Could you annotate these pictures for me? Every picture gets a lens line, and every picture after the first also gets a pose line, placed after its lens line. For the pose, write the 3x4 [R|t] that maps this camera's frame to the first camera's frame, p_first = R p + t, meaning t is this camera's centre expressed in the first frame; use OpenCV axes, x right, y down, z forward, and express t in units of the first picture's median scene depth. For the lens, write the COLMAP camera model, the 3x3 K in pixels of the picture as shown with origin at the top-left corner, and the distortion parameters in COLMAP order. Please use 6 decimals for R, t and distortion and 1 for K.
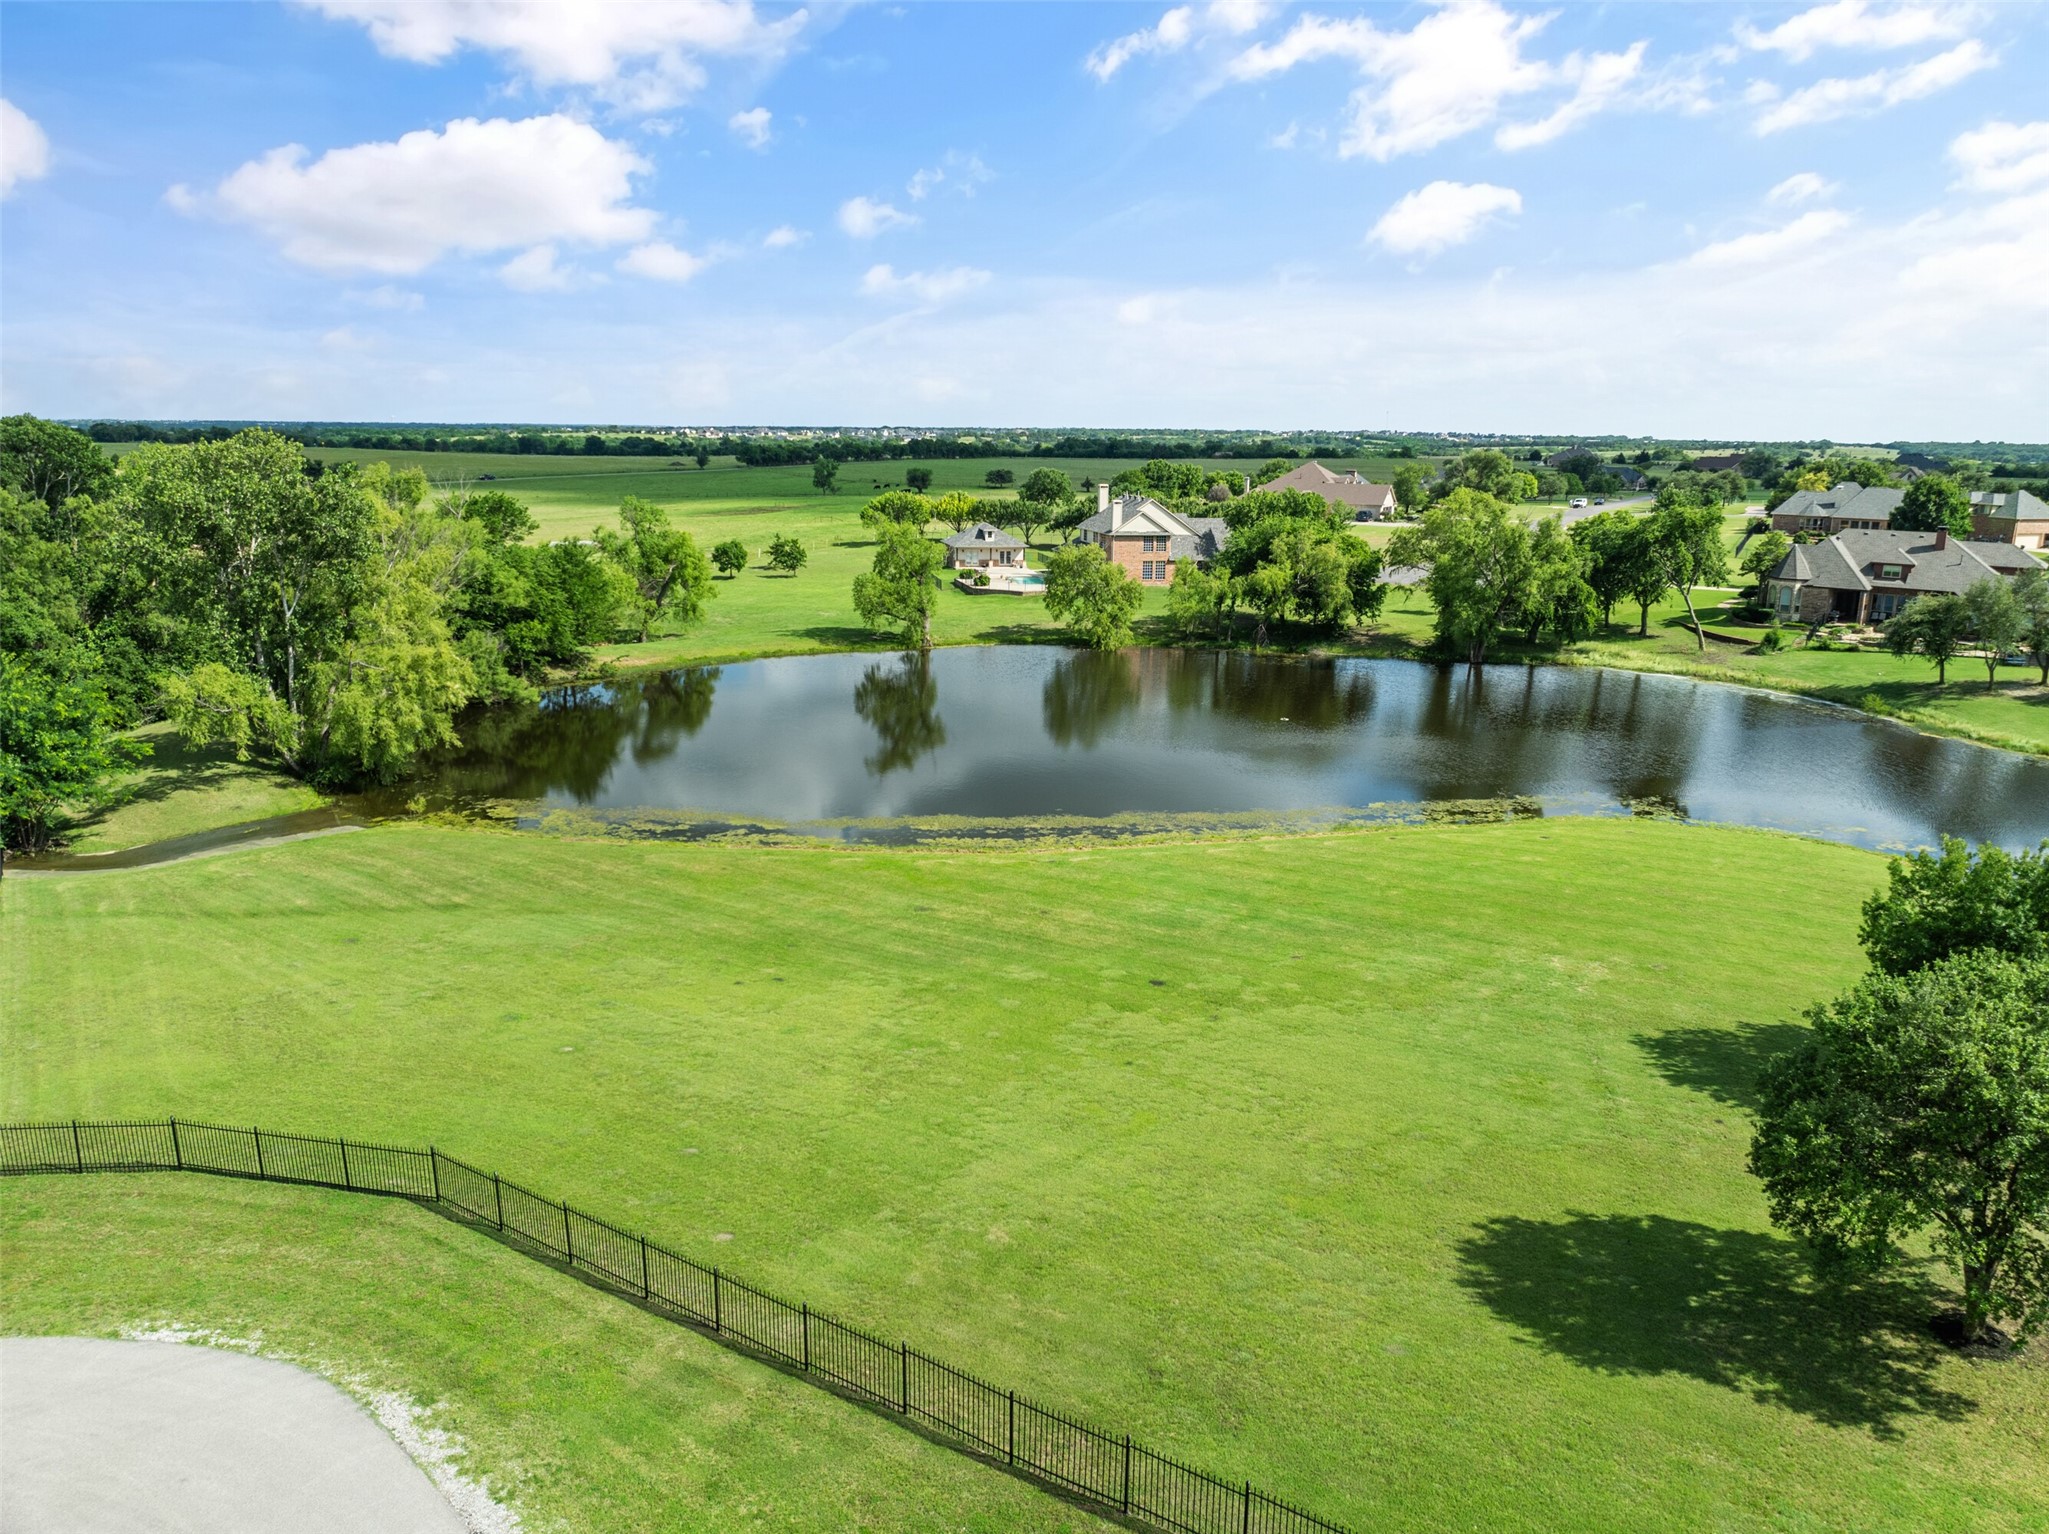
lens RADIAL K [[1448.0, 0, 1024.5], [0, 1448.0, 767.0], [0, 0, 1]] dist [-0.036200, 0.003931]
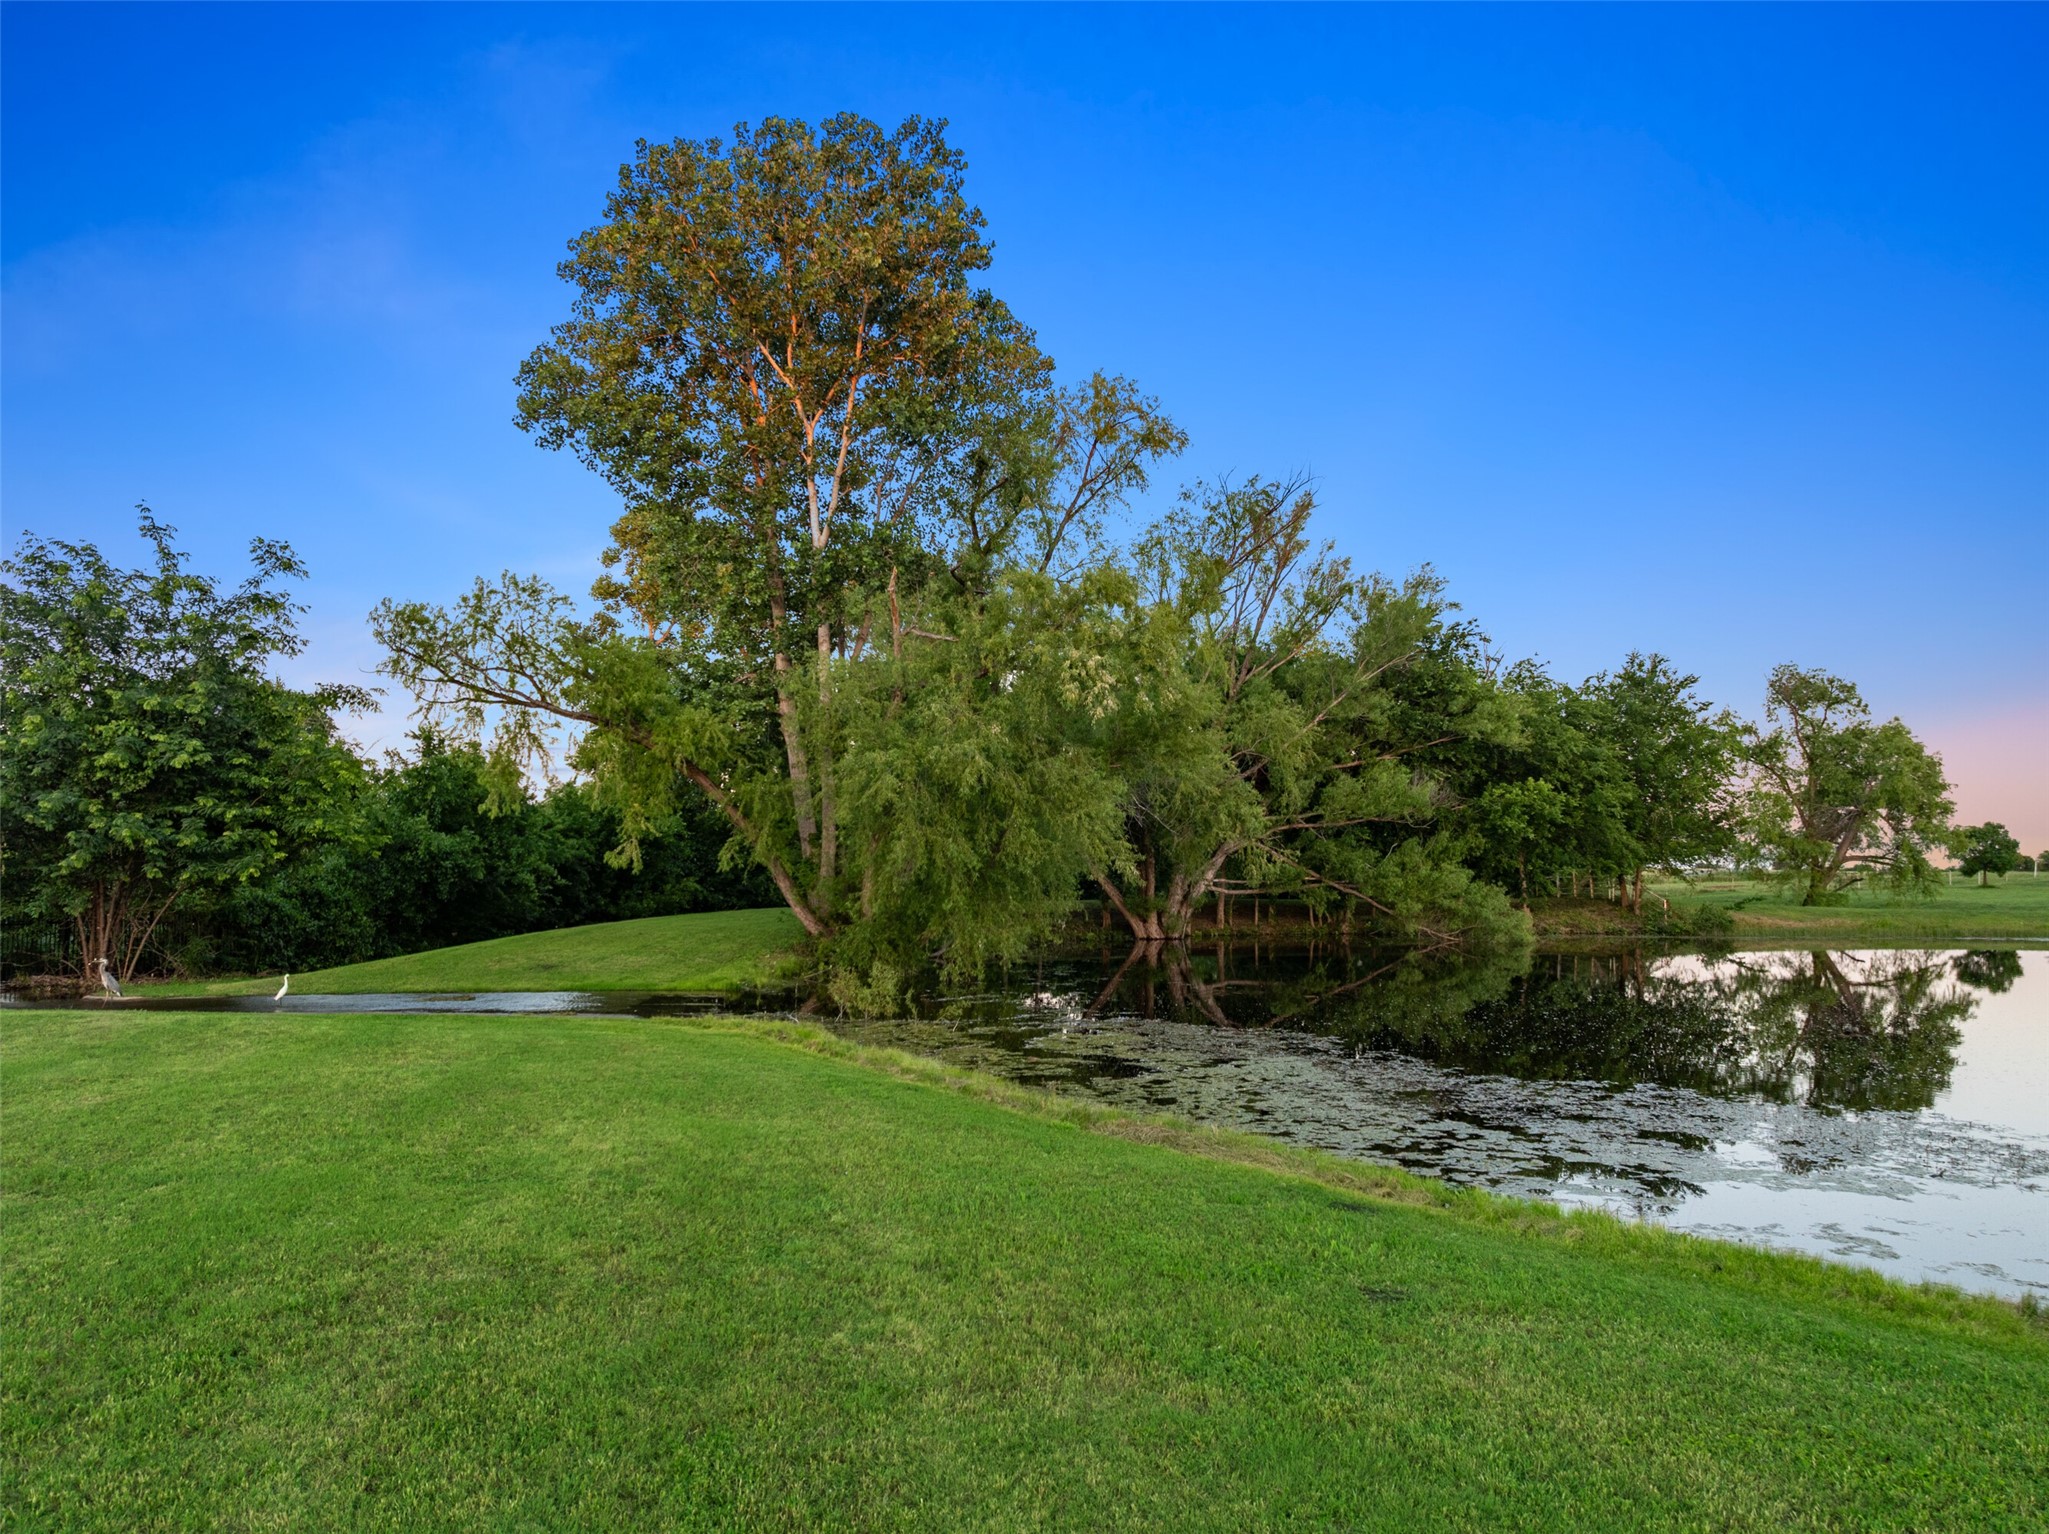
lens RADIAL K [[1448.0, 0, 1024.5], [0, 1448.0, 767.0], [0, 0, 1]] dist [-0.036200, 0.003931]
pose [[0.713562, -0.048807, -0.698890, -0.115237], [-0.166787, 0.957055, -0.237125, 0.031107], [0.680449, 0.285769, 0.674777, 0.502105]]
